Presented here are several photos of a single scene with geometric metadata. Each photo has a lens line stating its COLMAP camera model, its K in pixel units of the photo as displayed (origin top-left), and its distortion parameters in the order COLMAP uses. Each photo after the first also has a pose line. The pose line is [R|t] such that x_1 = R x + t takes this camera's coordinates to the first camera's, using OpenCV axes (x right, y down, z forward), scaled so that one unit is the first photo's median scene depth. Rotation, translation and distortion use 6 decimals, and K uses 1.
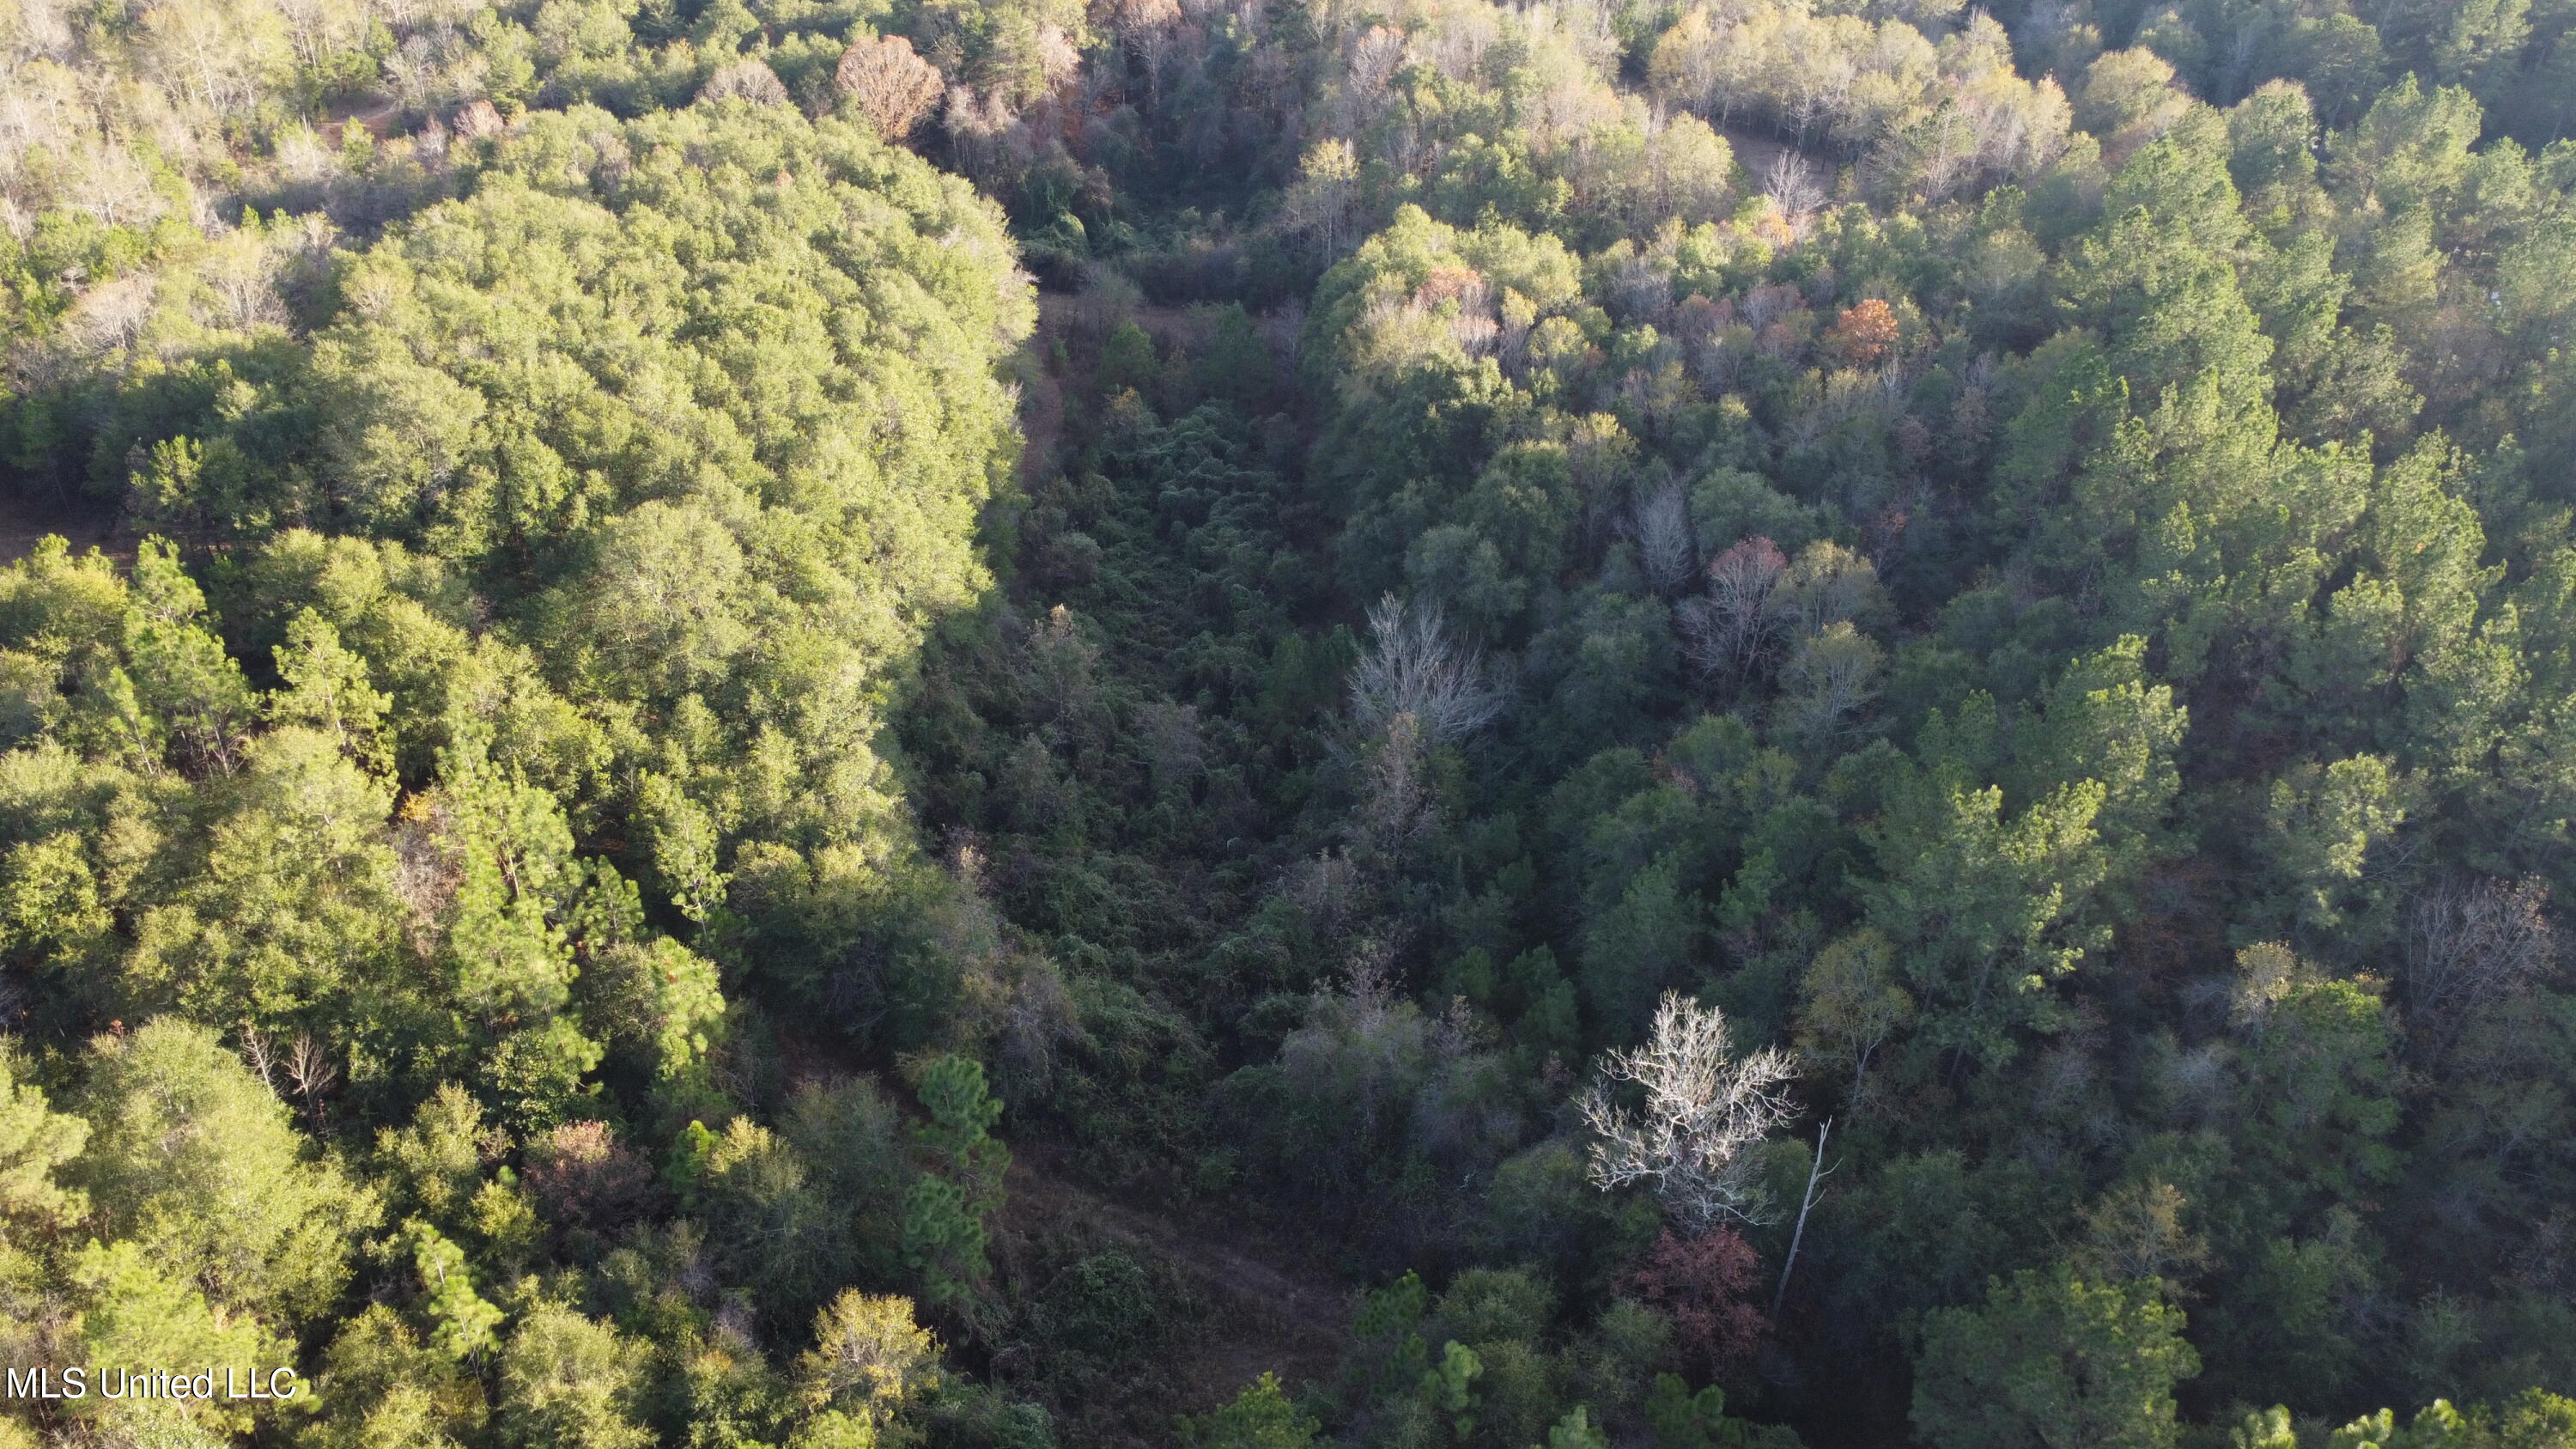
lens RADIAL K [[1944.4, 0, 1248.3], [0, 1944.4, 755.3], [0, 0, 1]] dist [-0.005127, 0.006648]
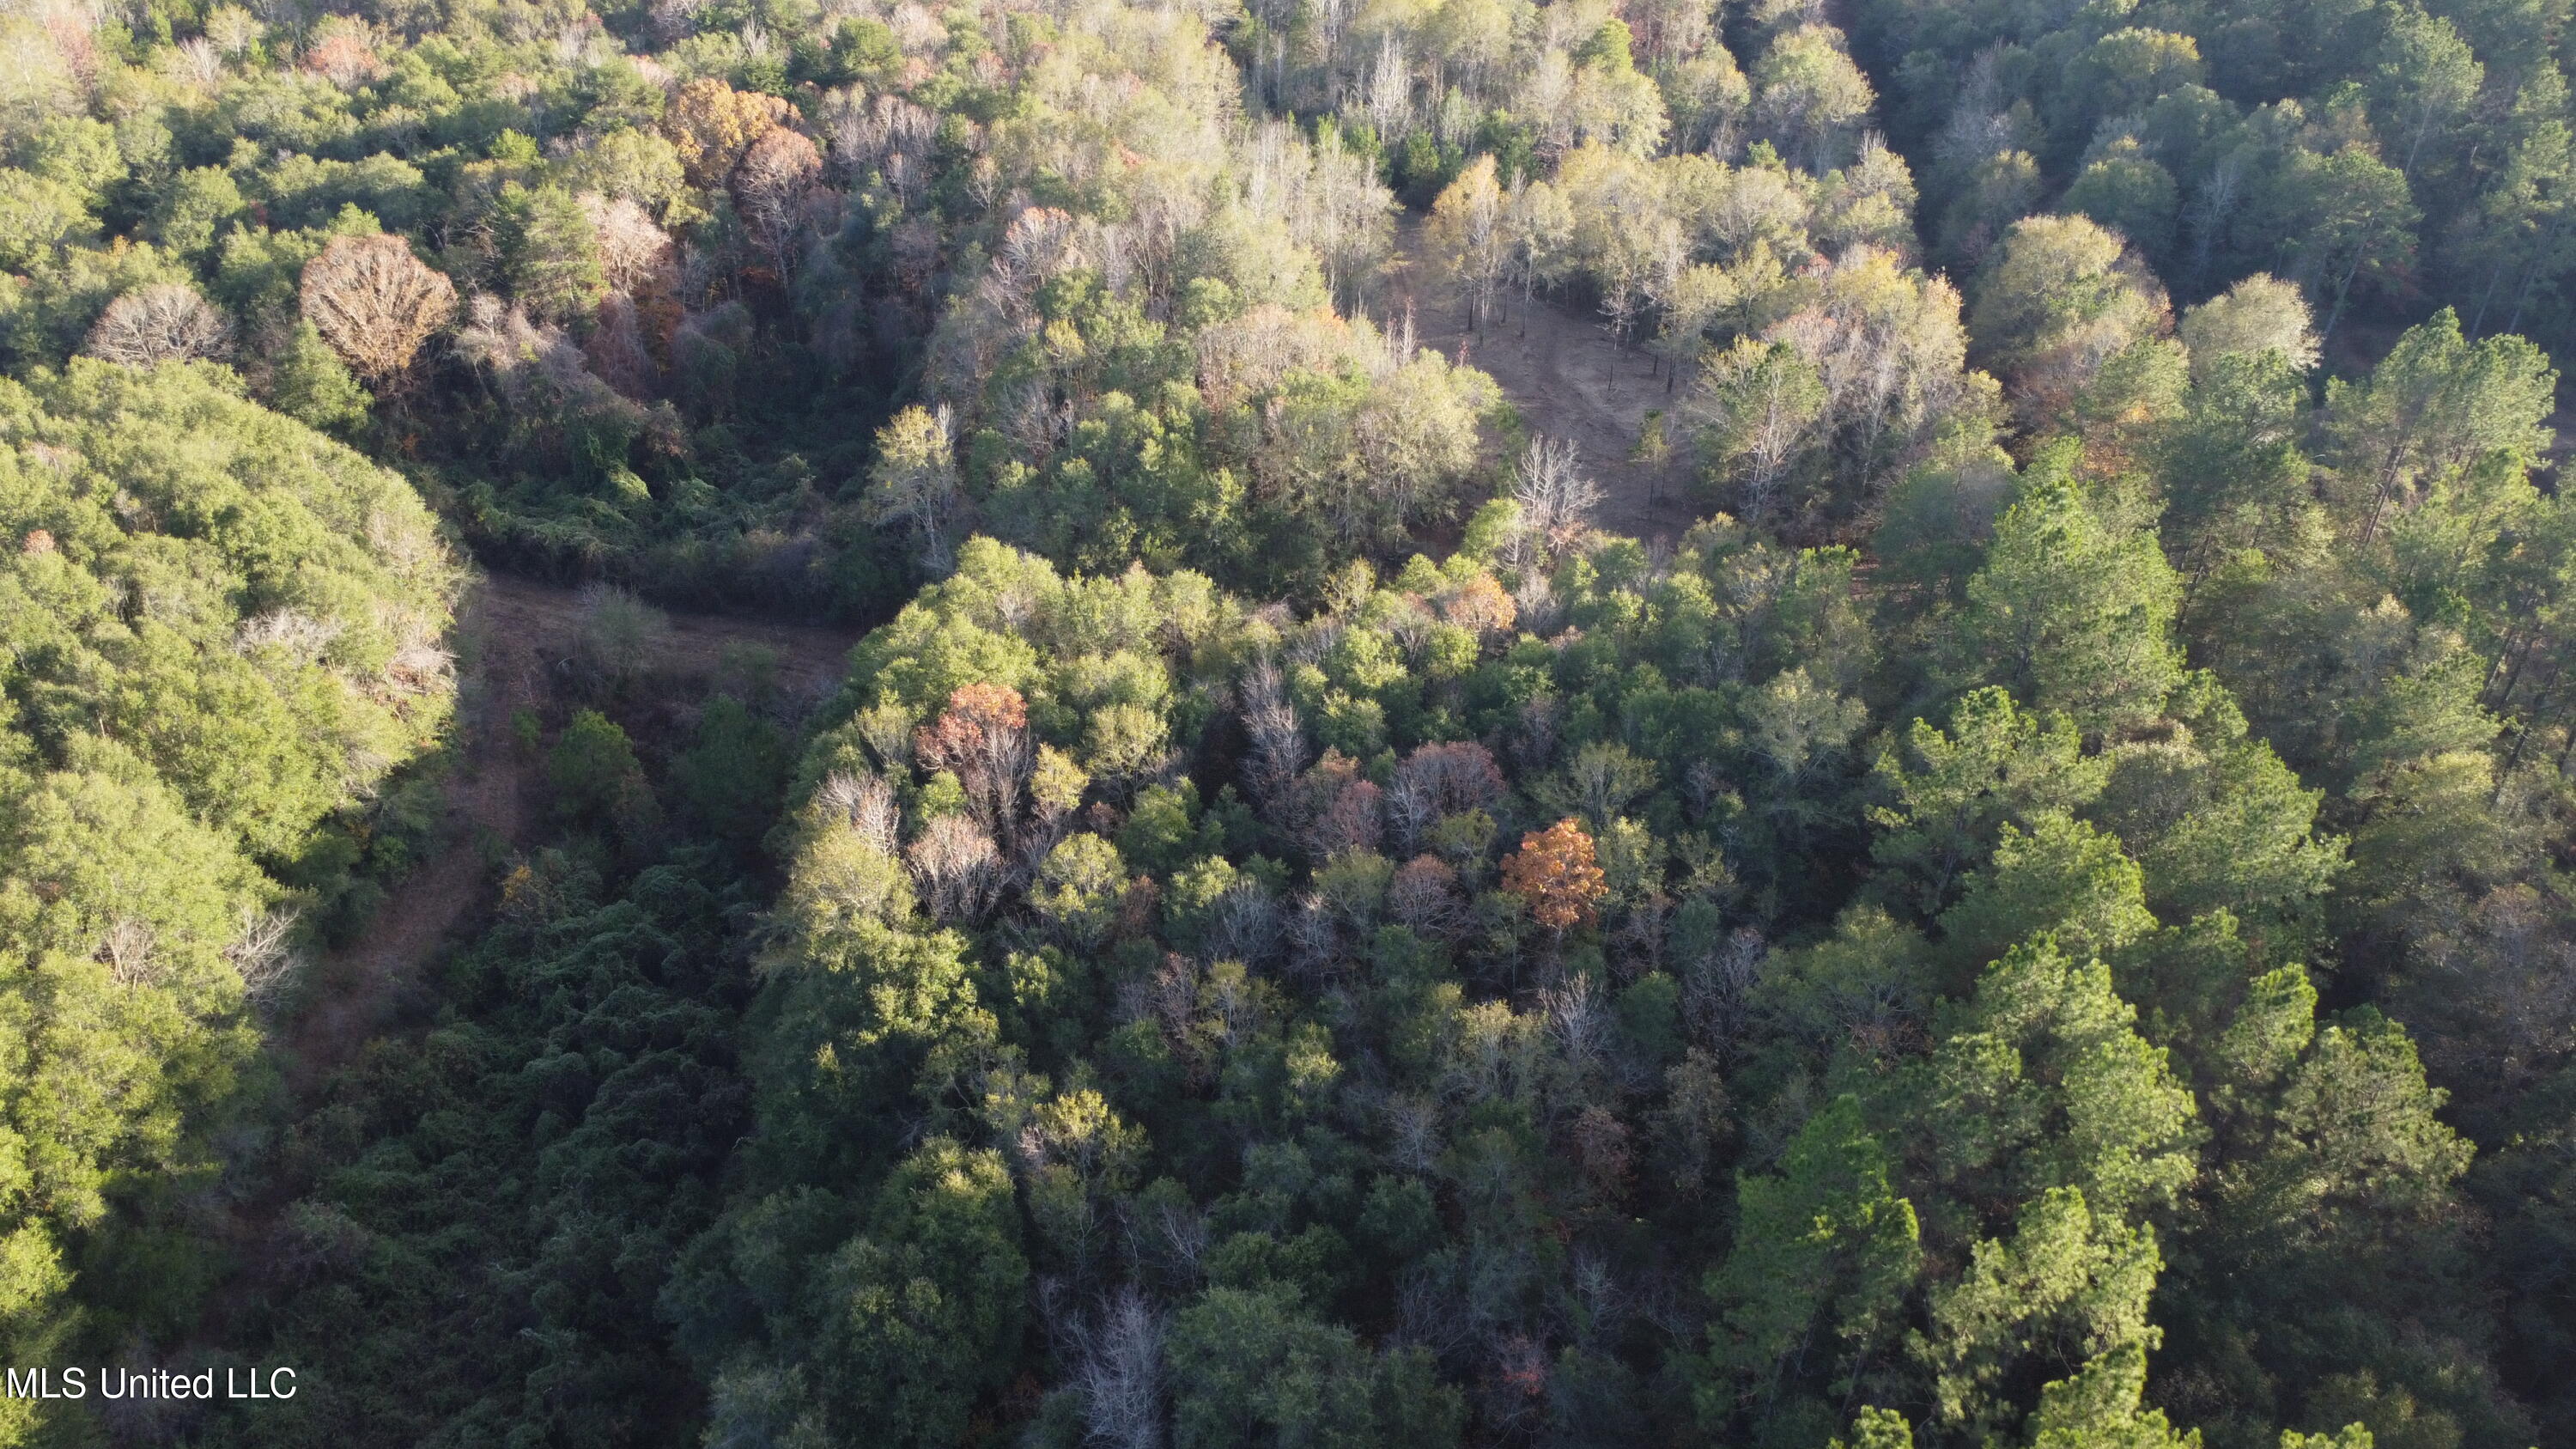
lens RADIAL K [[1934.4, 0, 1274.4], [0, 1934.4, 726.7], [0, 0, 1]] dist [0.004313, -0.002394]
pose [[0.999732, -0.020872, -0.010022, 0.177190], [0.021065, 0.999586, 0.019585, -0.210528], [0.009609, -0.019791, 0.999758, 0.292698]]
